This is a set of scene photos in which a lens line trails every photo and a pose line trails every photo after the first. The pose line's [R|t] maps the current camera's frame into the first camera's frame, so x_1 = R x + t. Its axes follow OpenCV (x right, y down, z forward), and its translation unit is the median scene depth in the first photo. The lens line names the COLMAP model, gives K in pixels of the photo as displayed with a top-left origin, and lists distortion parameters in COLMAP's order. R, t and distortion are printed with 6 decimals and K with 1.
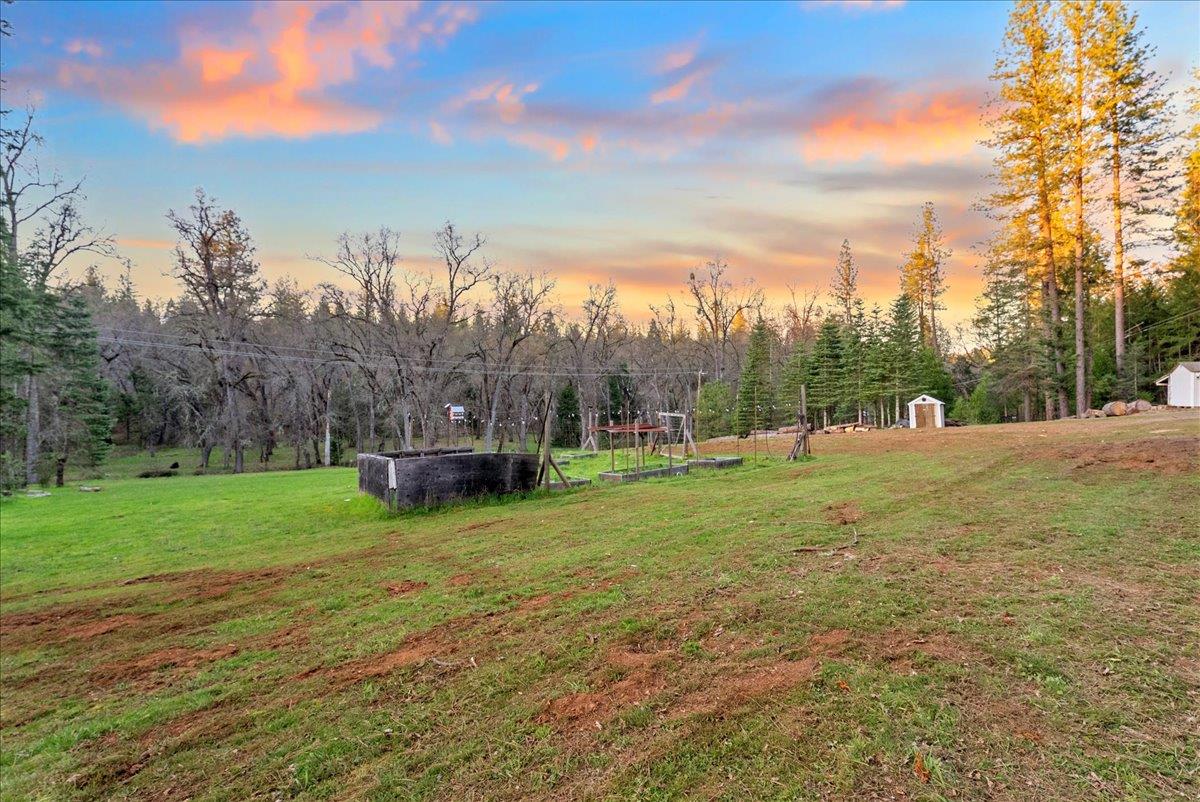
lens RADIAL K [[538.1, 0, 599.6], [0, 538.1, 409.1], [0, 0, 1]] dist [0.000249, -0.000368]
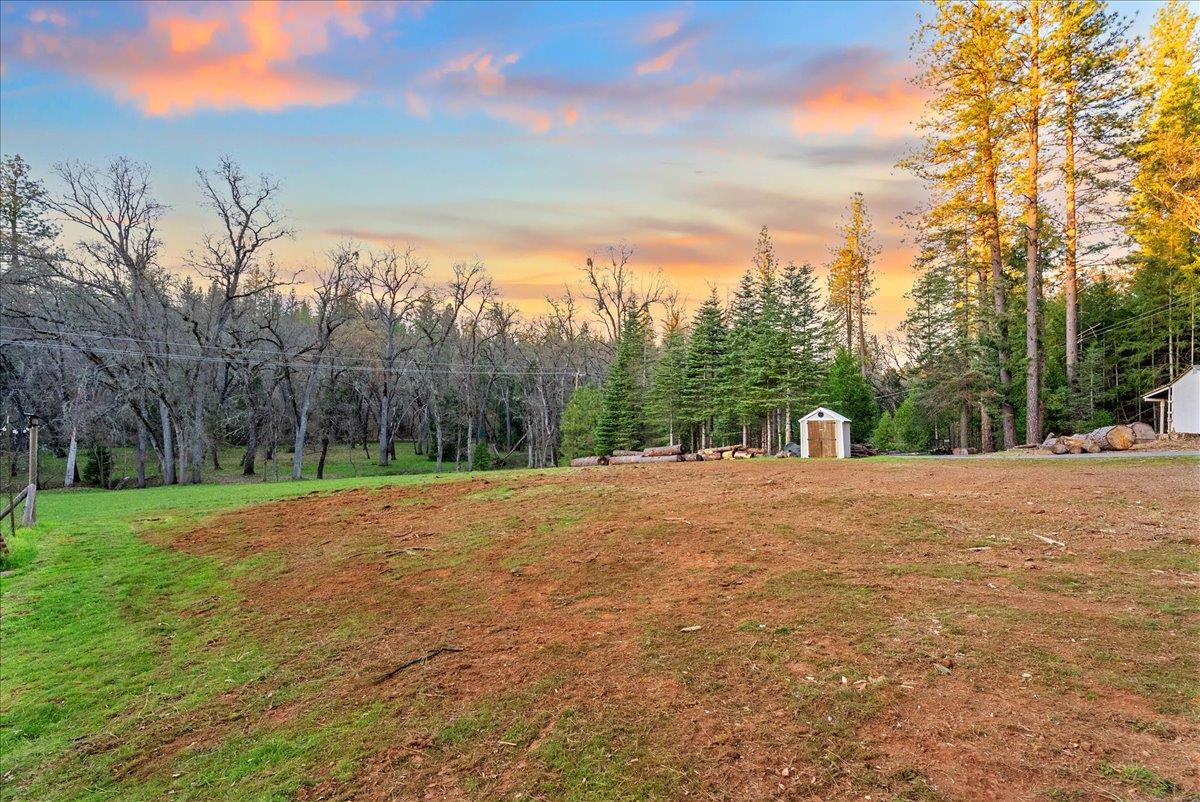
lens RADIAL K [[539.2, 0, 601.5], [0, 539.2, 411.6], [0, 0, 1]] dist [0.000204, 0.000745]
pose [[0.995496, 0.022464, 0.092102, 0.205491], [-0.021601, 0.999713, -0.010356, -0.006436], [-0.092308, 0.008320, 0.995696, 0.274901]]
